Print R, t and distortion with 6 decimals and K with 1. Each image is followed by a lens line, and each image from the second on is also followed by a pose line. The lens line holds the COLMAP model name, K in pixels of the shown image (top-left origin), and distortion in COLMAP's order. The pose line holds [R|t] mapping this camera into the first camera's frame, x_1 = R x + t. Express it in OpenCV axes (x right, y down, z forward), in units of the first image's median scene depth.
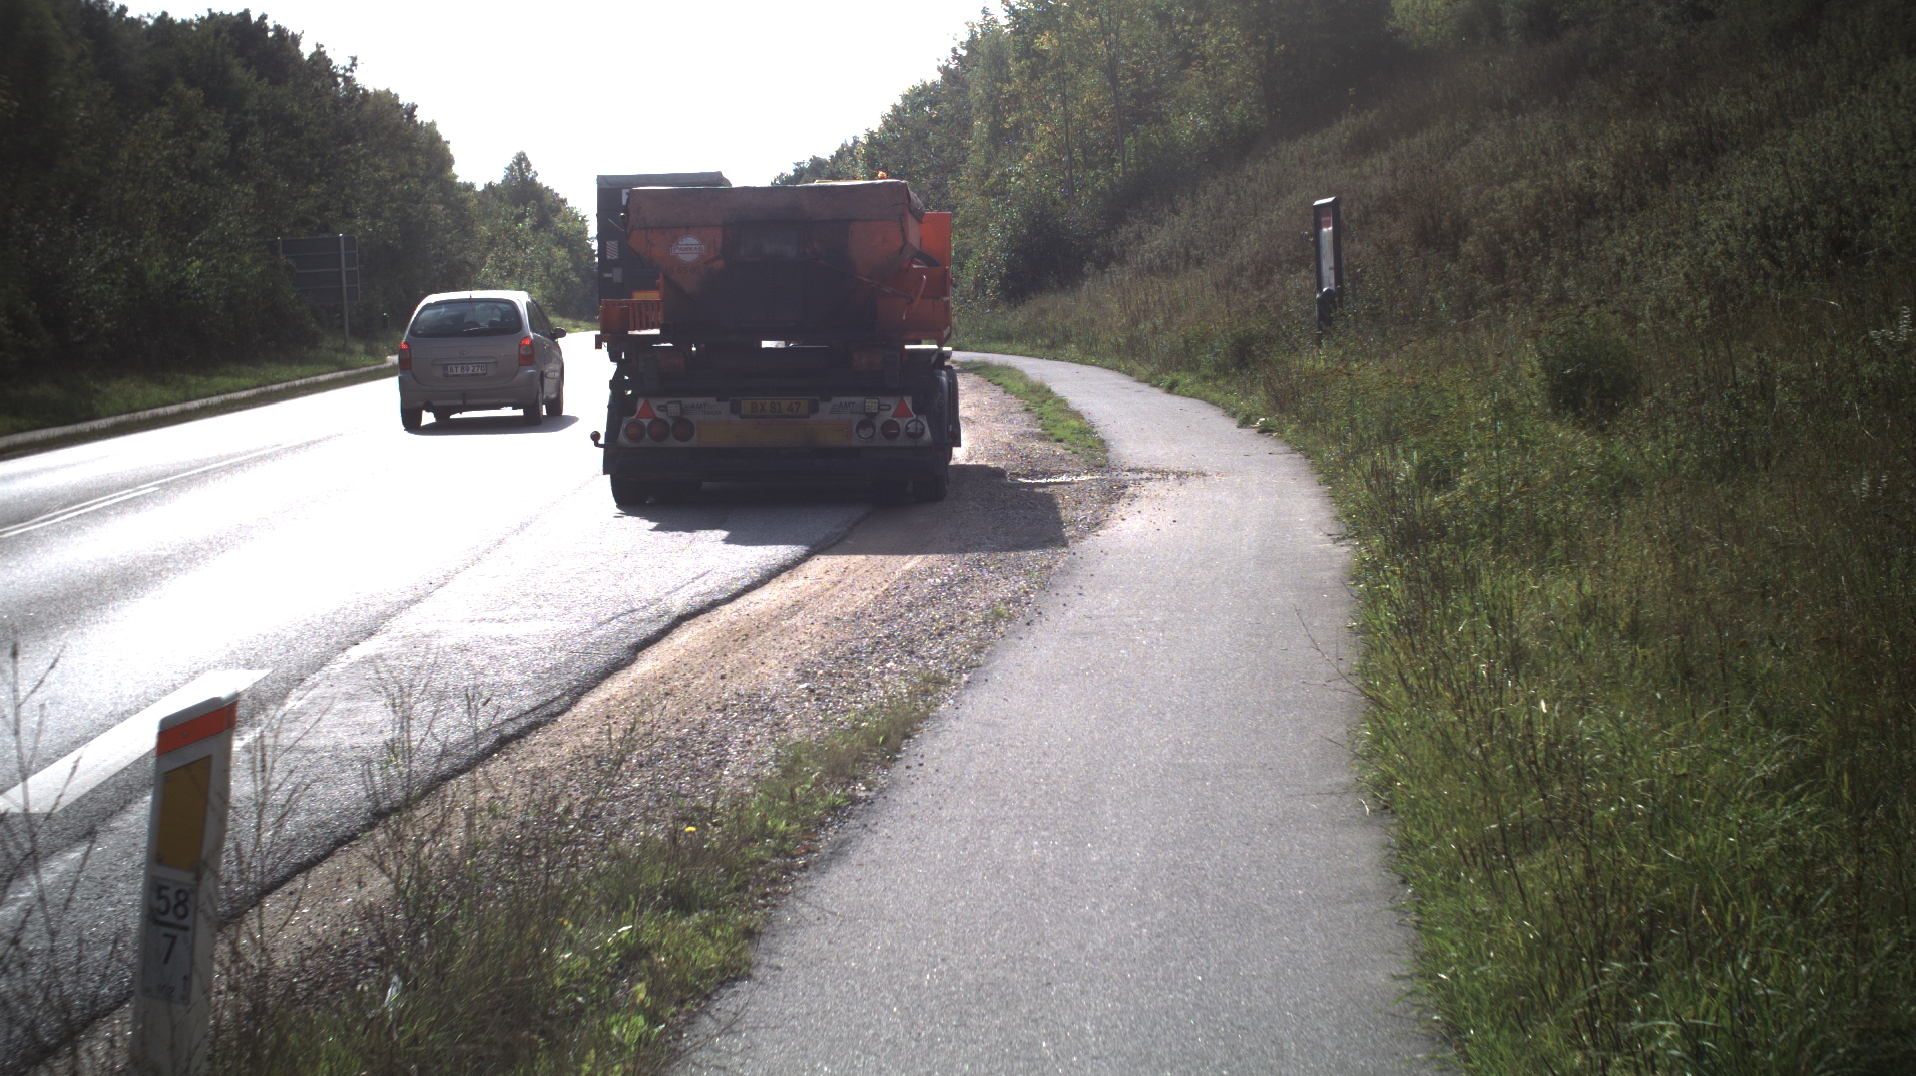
lens RADIAL K [[3267.5, 0, 967.5], [0, 3267.5, 537.2], [0, 0, 1]] dist [-0.267398, 0.000000]
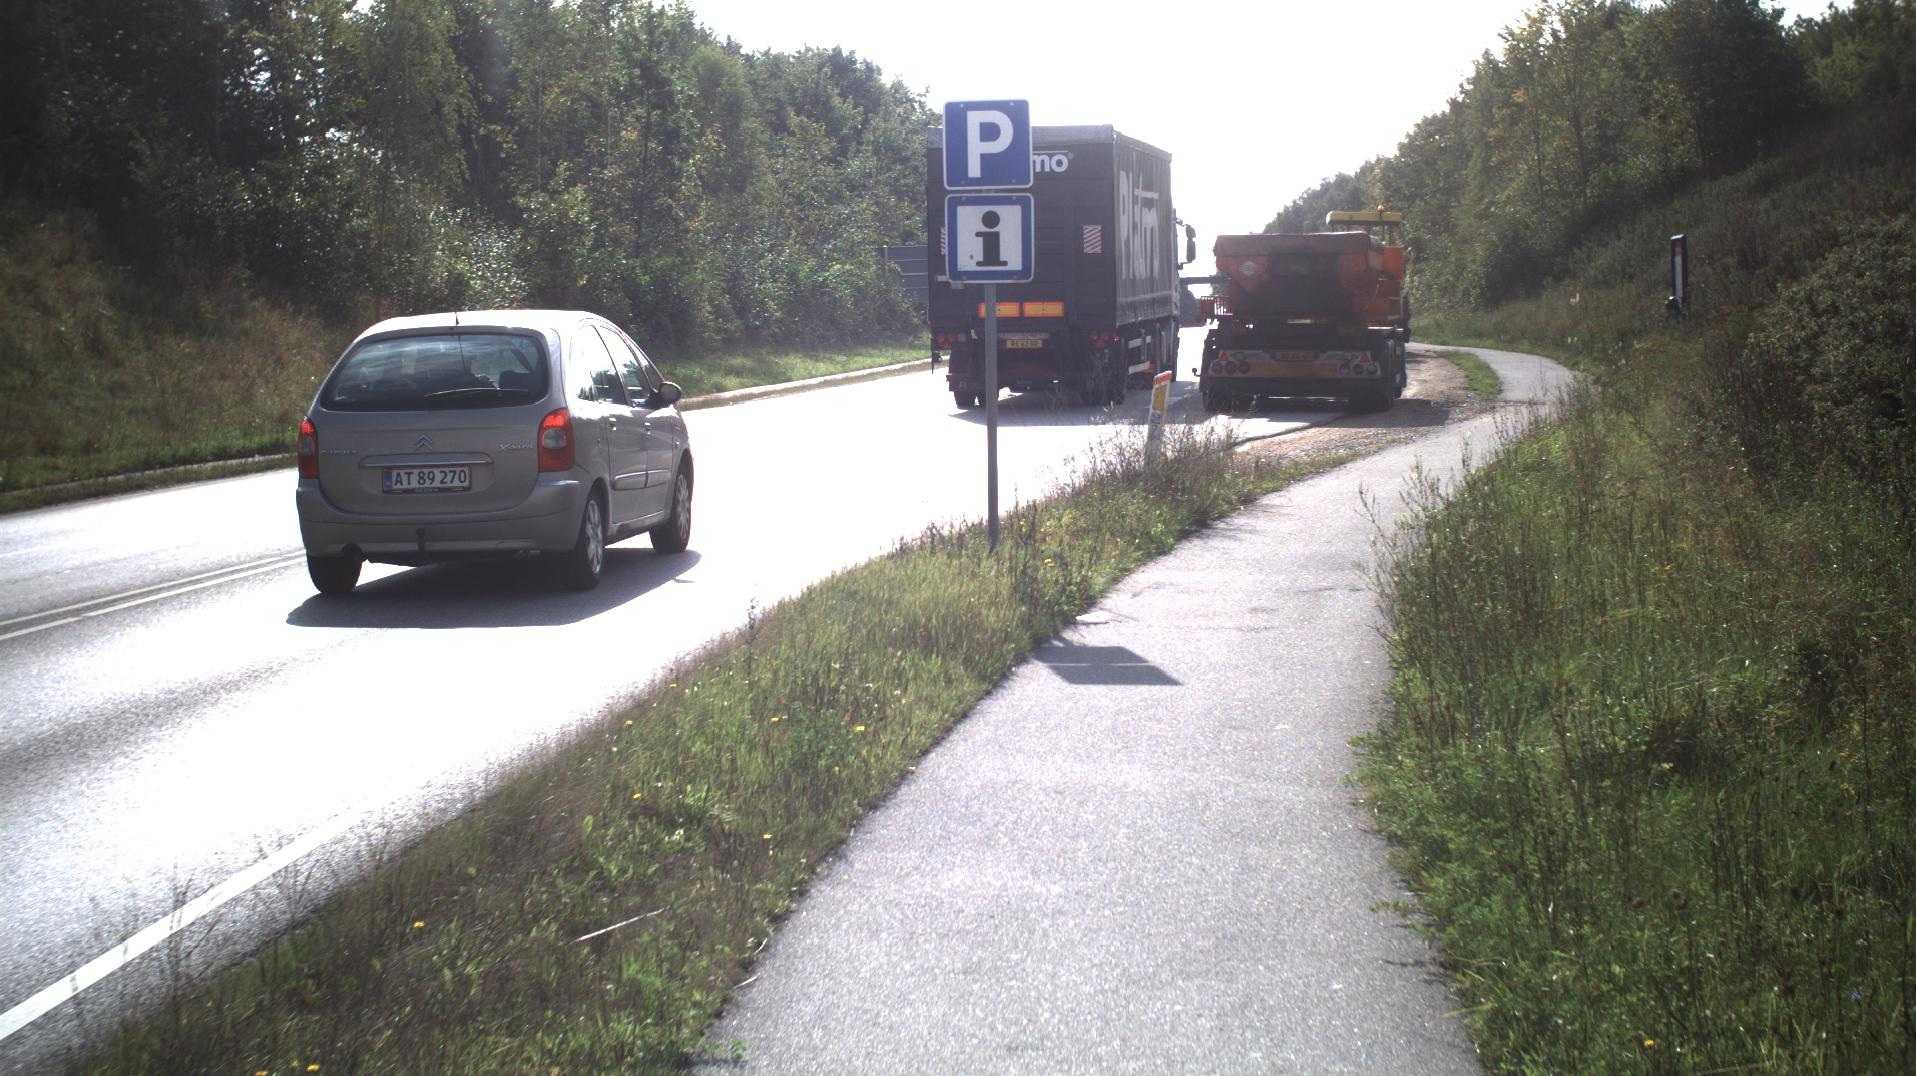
lens RADIAL K [[3267.5, 0, 948.0], [0, 3267.5, 536.3], [0, 0, 1]] dist [-0.267398, 0.000000]
pose [[0.986067, 0.019847, -0.165161, 0.018661], [-0.020261, 0.999794, -0.000822, 0.023710], [0.165111, 0.004157, 0.986266, -0.294069]]
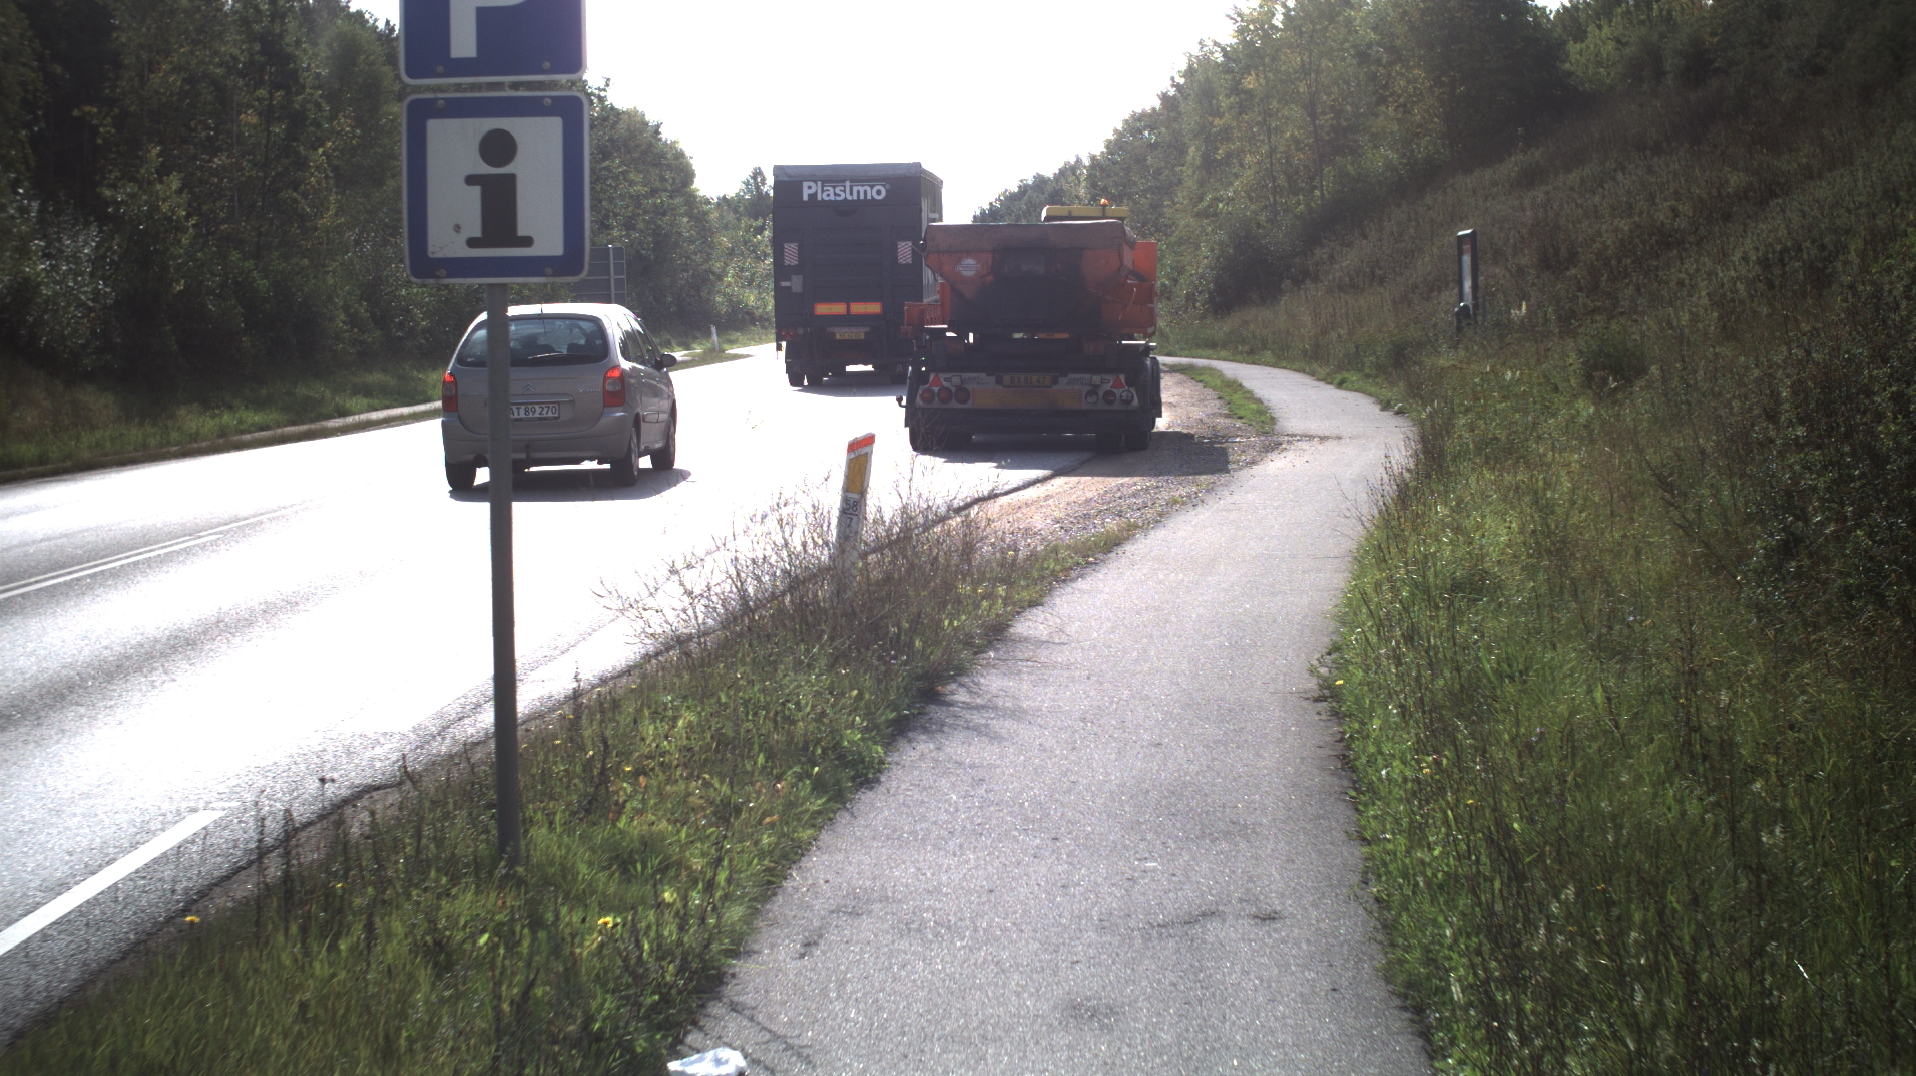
lens RADIAL K [[3267.5, 0, 960.4], [0, 3267.5, 537.2], [0, 0, 1]] dist [-0.267398, 0.000000]
pose [[0.997544, 0.014891, -0.068438, 0.003432], [-0.015190, 0.999877, -0.003850, 0.012214], [0.068372, 0.004880, 0.997648, -0.147525]]
